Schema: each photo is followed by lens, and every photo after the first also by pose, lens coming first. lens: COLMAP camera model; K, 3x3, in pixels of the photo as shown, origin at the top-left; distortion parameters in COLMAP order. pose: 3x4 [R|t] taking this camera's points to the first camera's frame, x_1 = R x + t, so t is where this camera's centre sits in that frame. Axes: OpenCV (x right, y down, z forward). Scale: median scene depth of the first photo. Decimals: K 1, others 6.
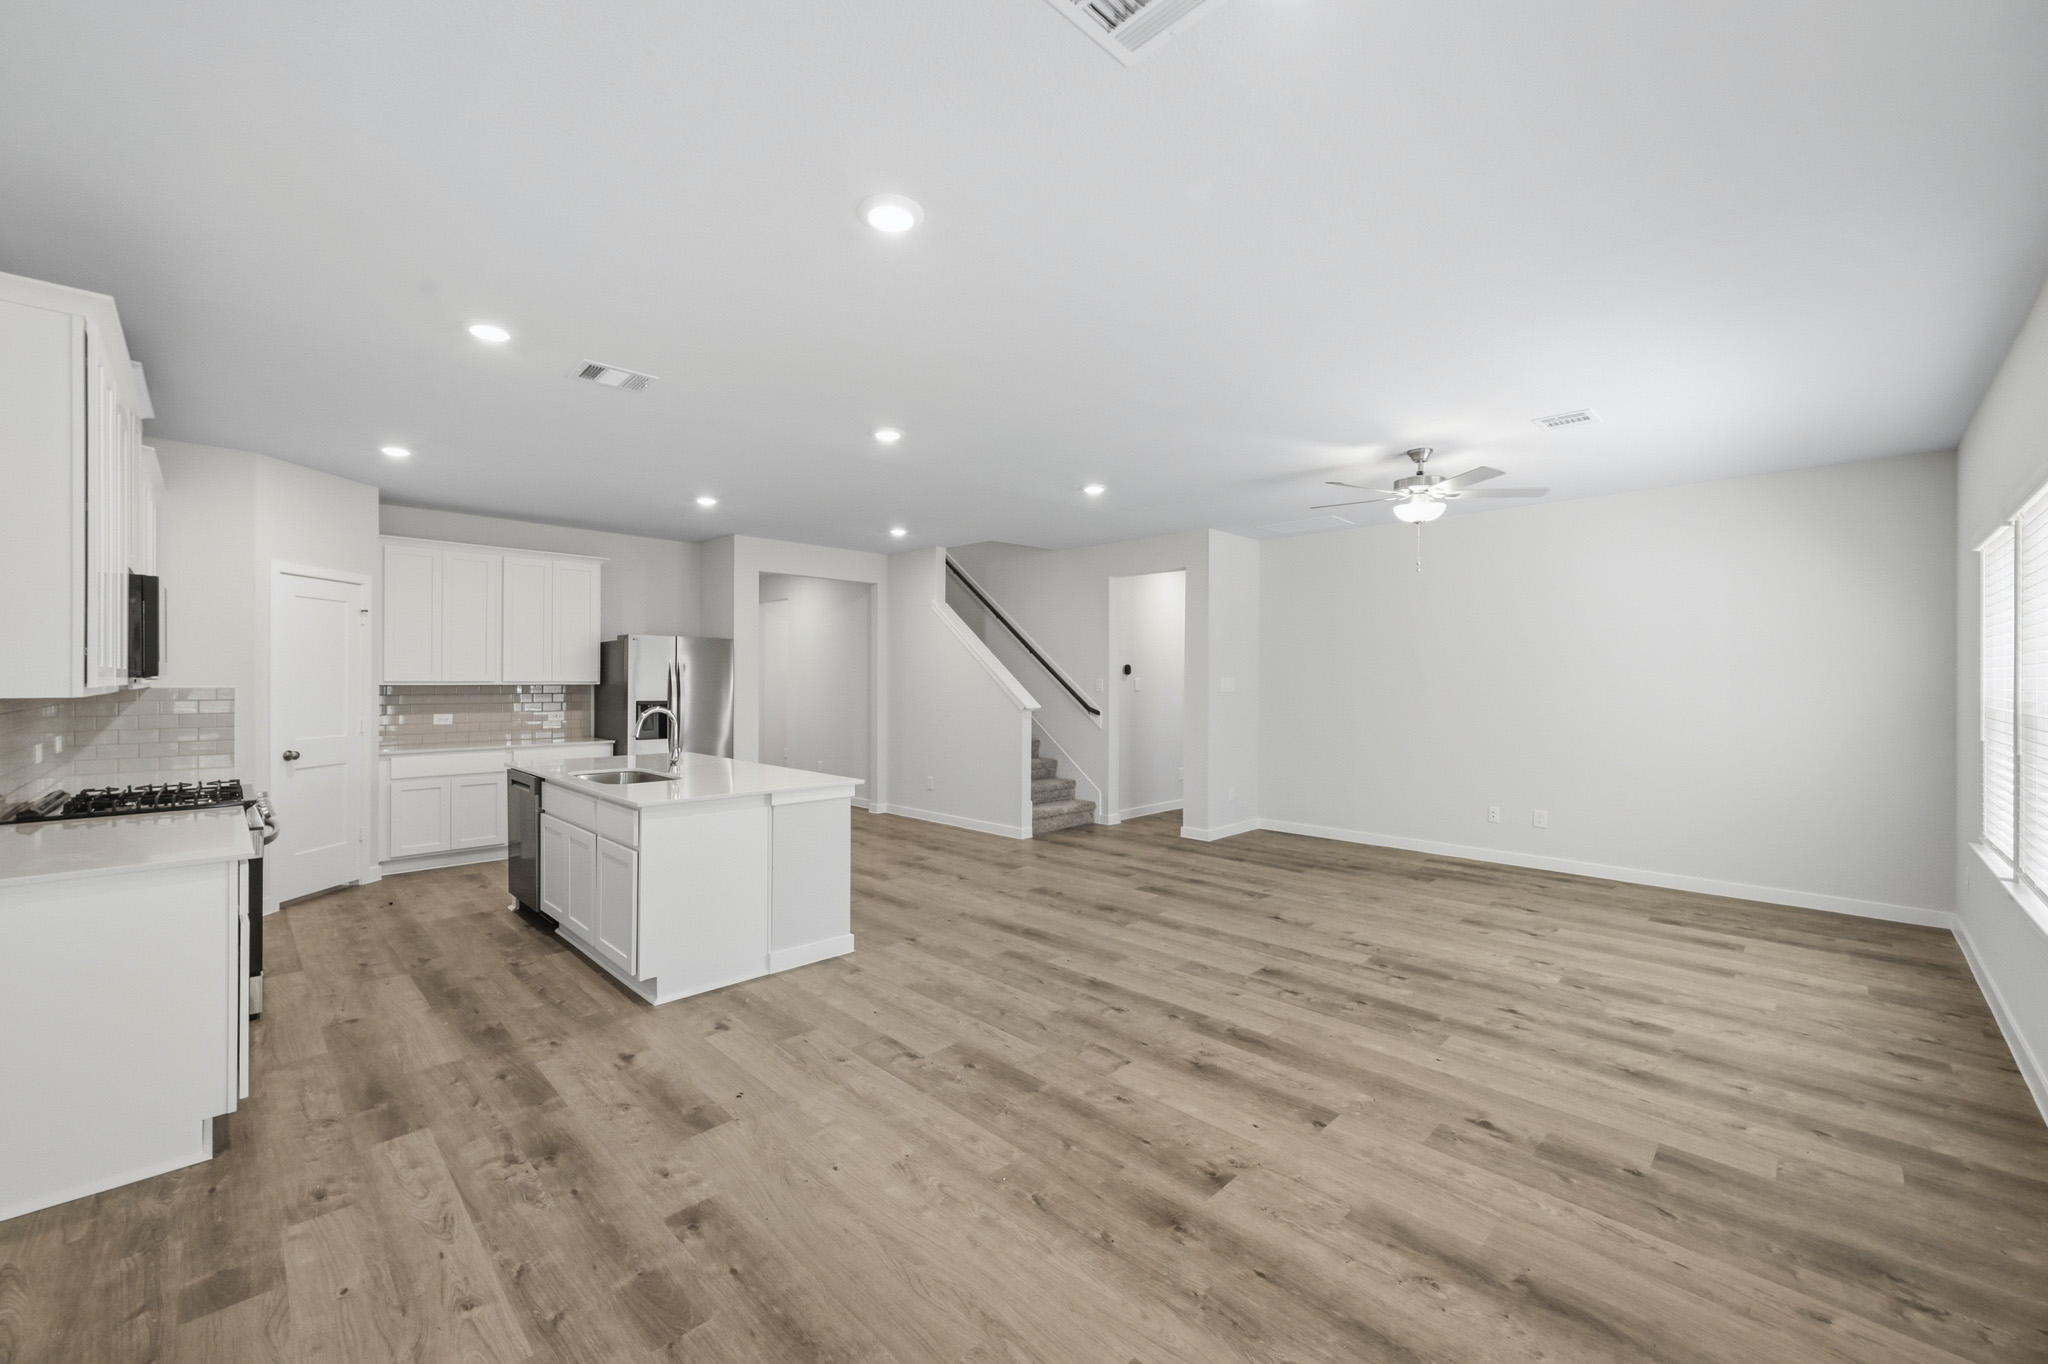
lens RADIAL K [[811.5, 0, 1024.3], [0, 811.5, 686.1], [0, 0, 1]] dist [-0.000782, 0.000334]
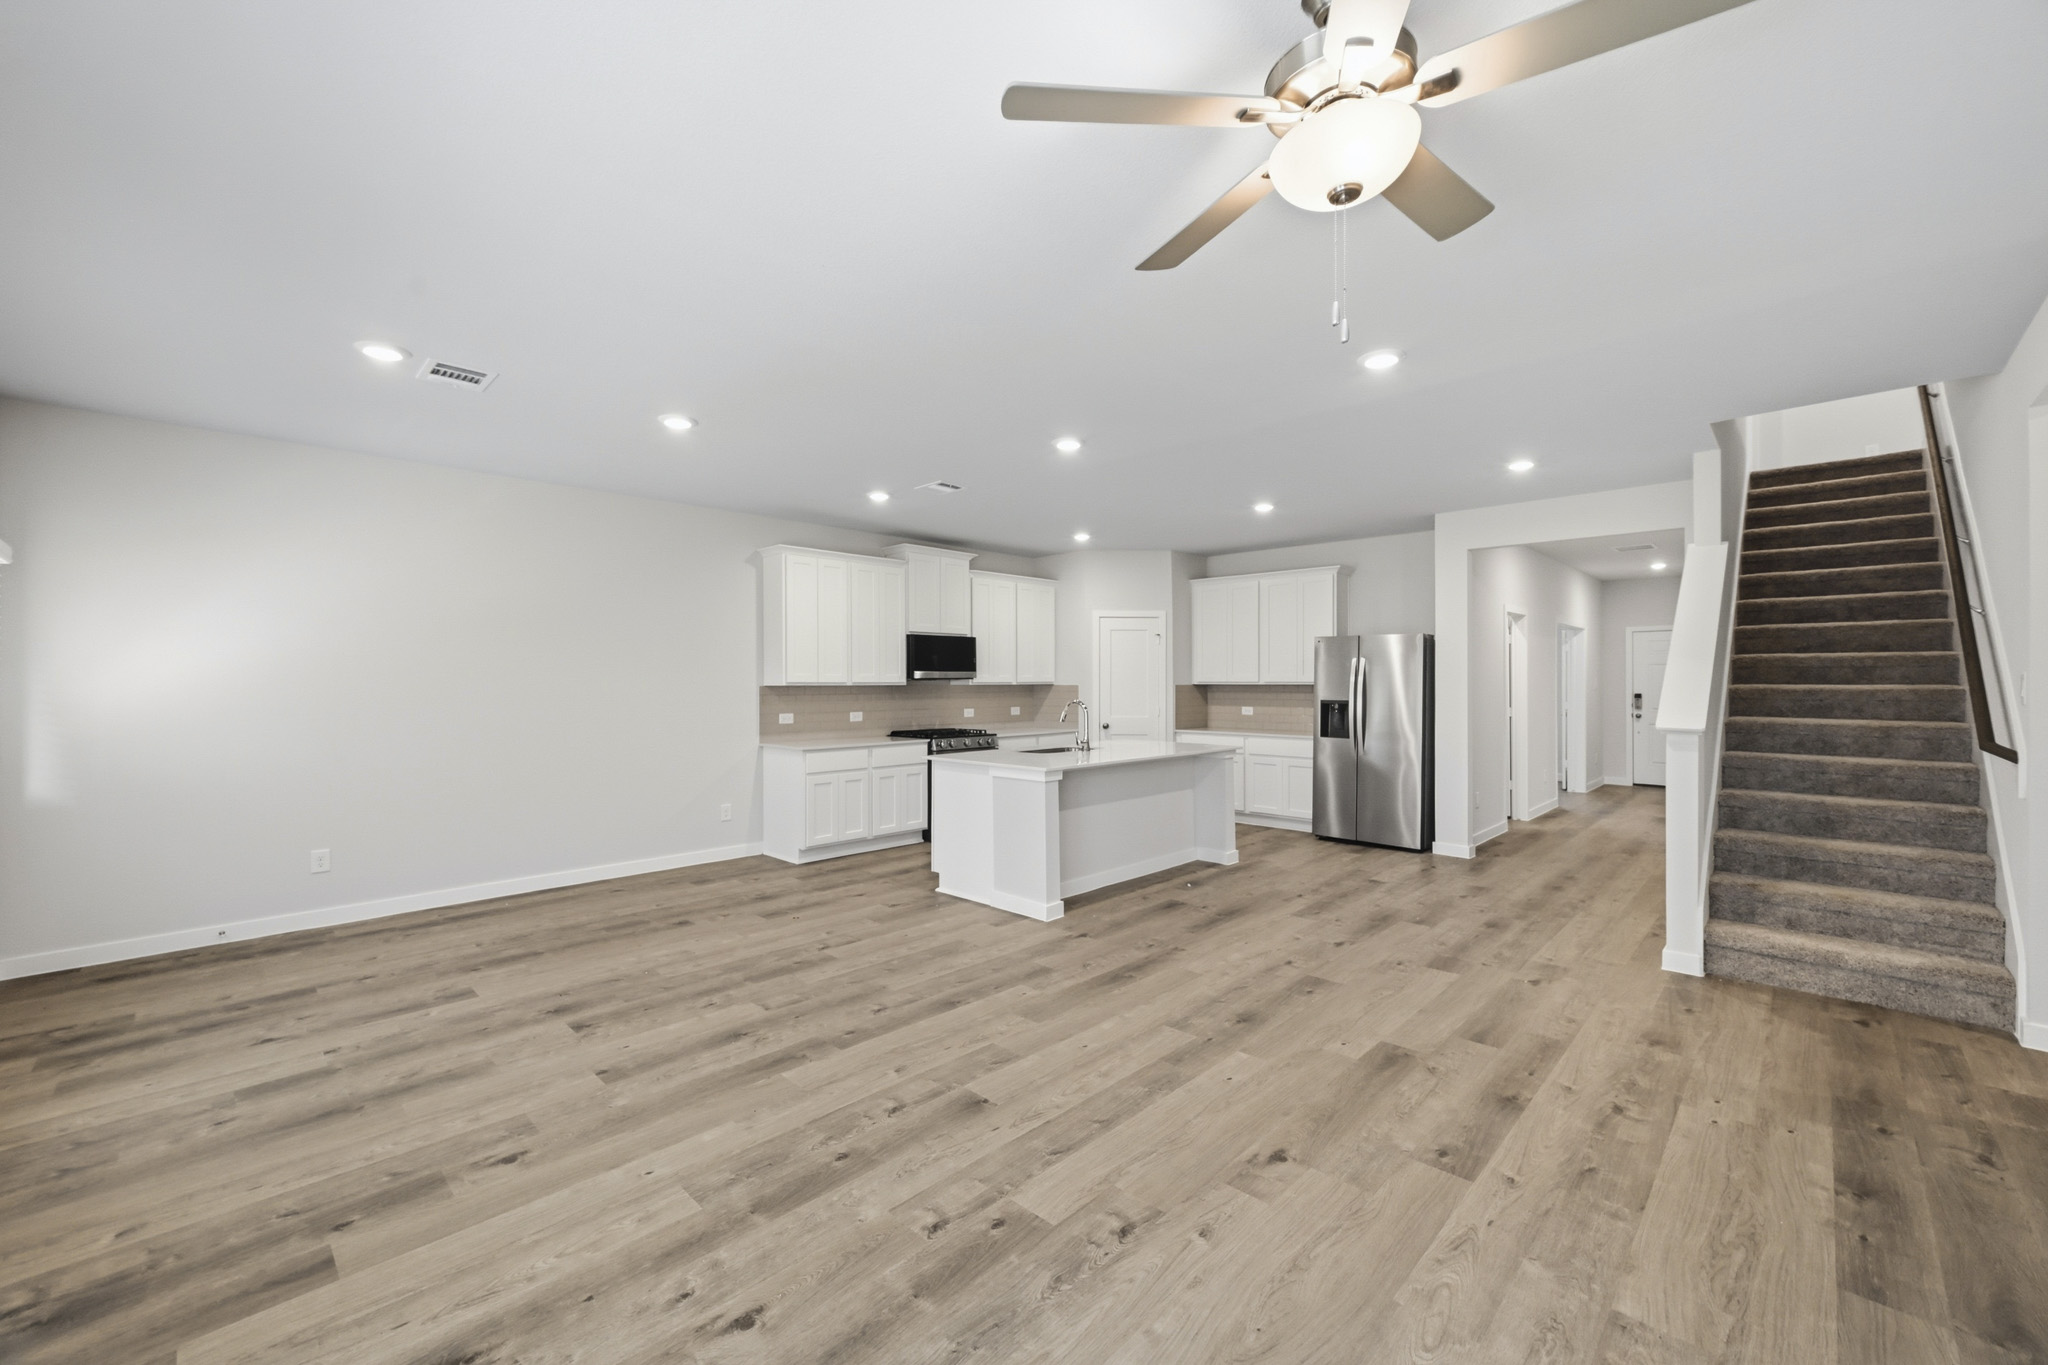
lens RADIAL K [[811.5, 0, 1022.0], [0, 811.5, 676.0], [0, 0, 1]] dist [-0.000782, 0.000334]
pose [[0.012868, -0.010073, -0.999866, 1.233483], [-0.006840, 0.999925, -0.010162, 0.001142], [0.999894, 0.006970, 0.012798, 1.288314]]
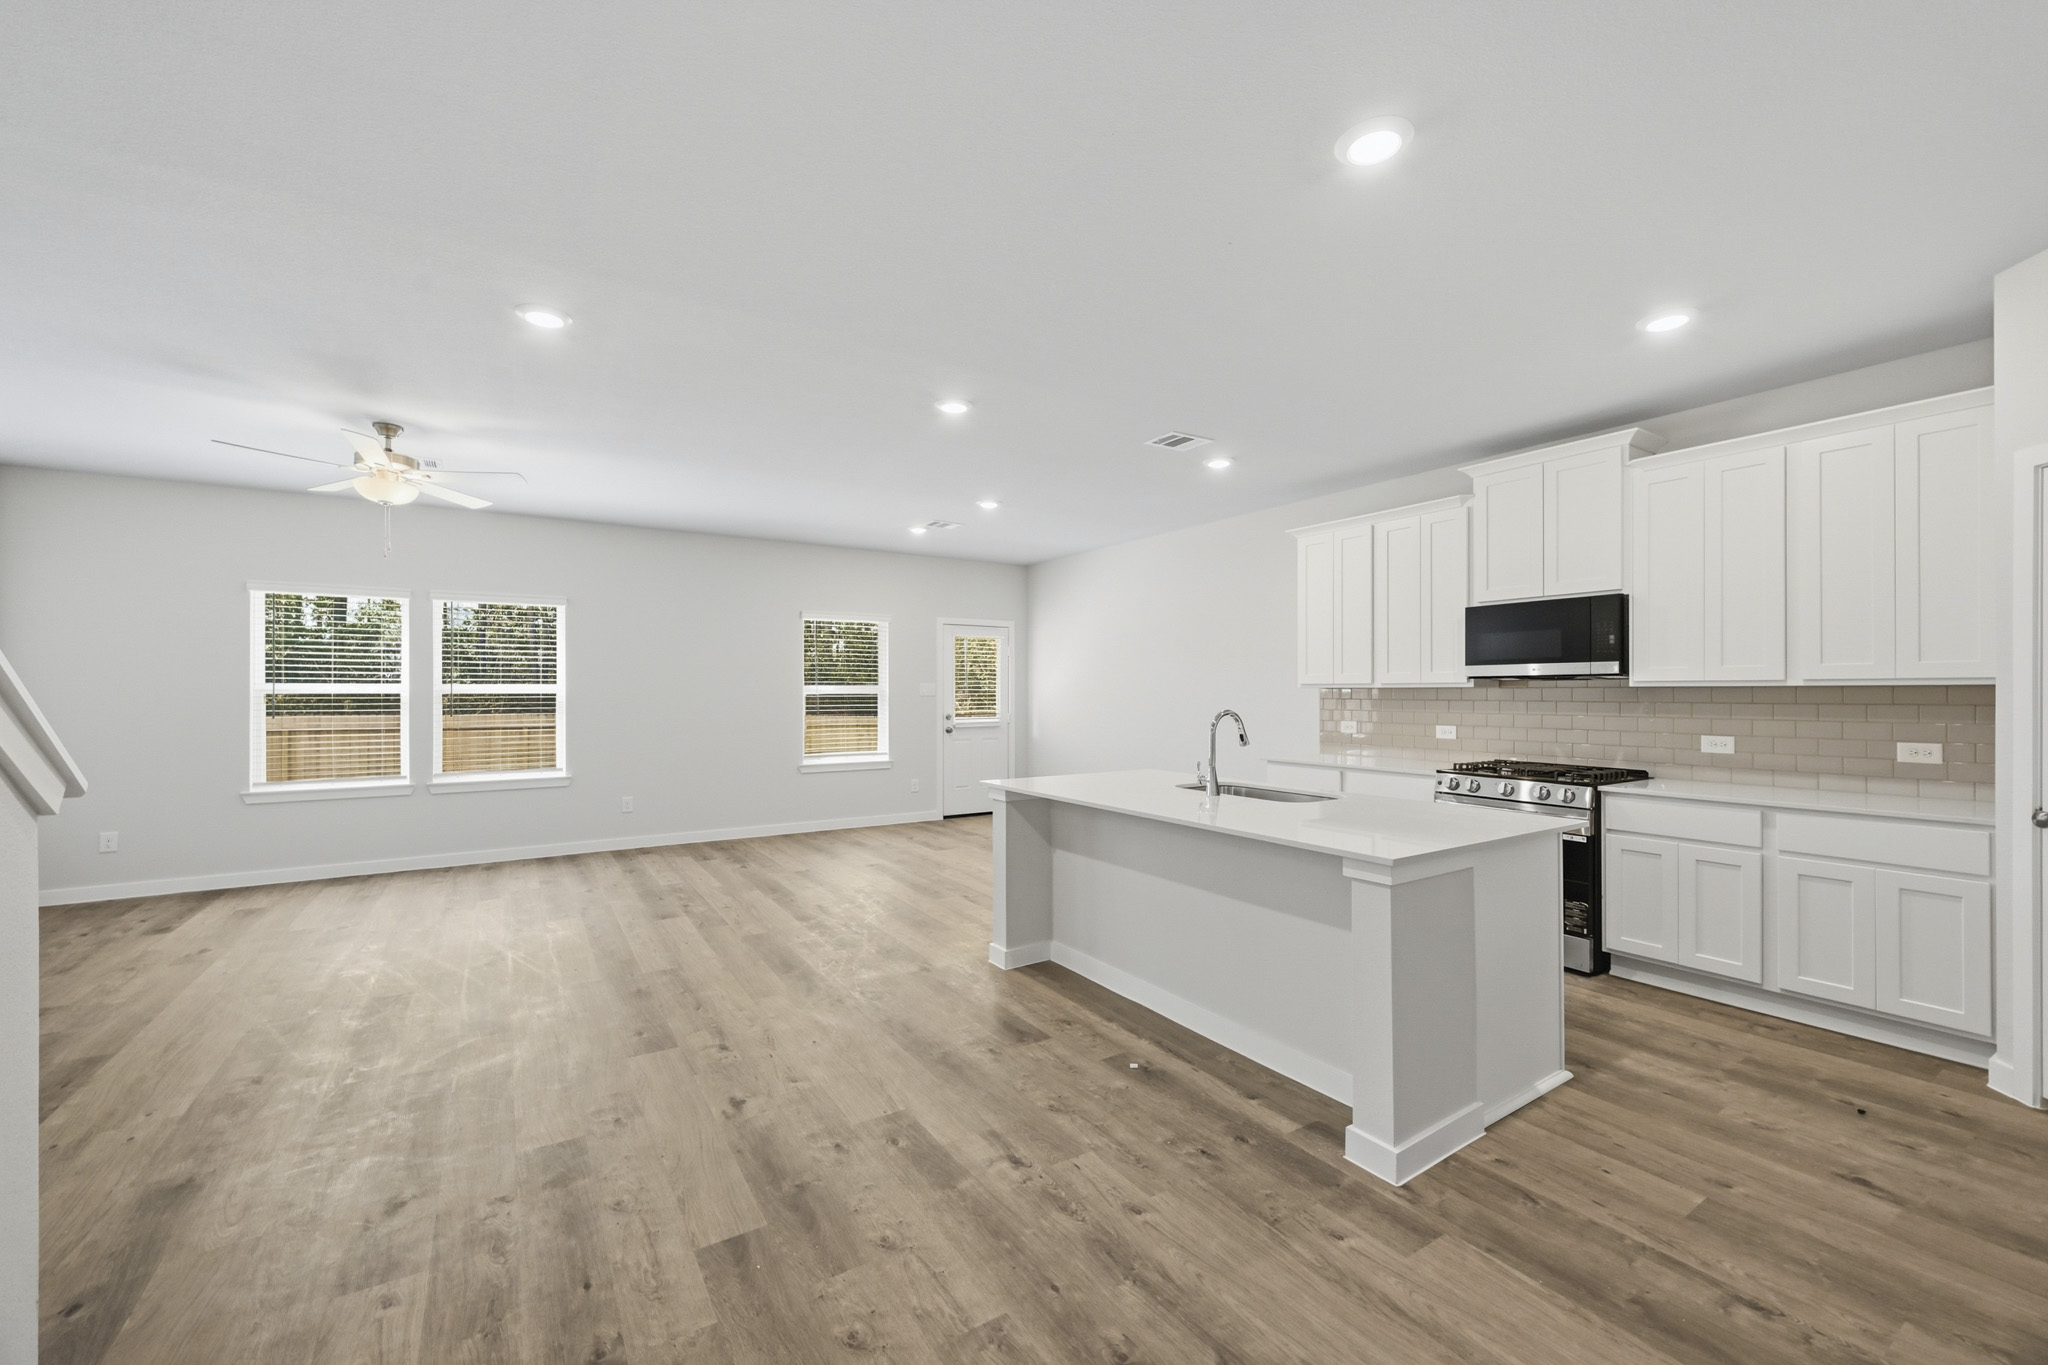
lens RADIAL K [[811.5, 0, 1026.0], [0, 811.5, 687.5], [0, 0, 1]] dist [-0.000782, 0.000334]
pose [[-0.978476, -0.000116, 0.206359, -0.609862], [0.000741, 0.999991, 0.004077, 0.000347], [-0.206358, 0.004142, -0.978468, 2.612171]]
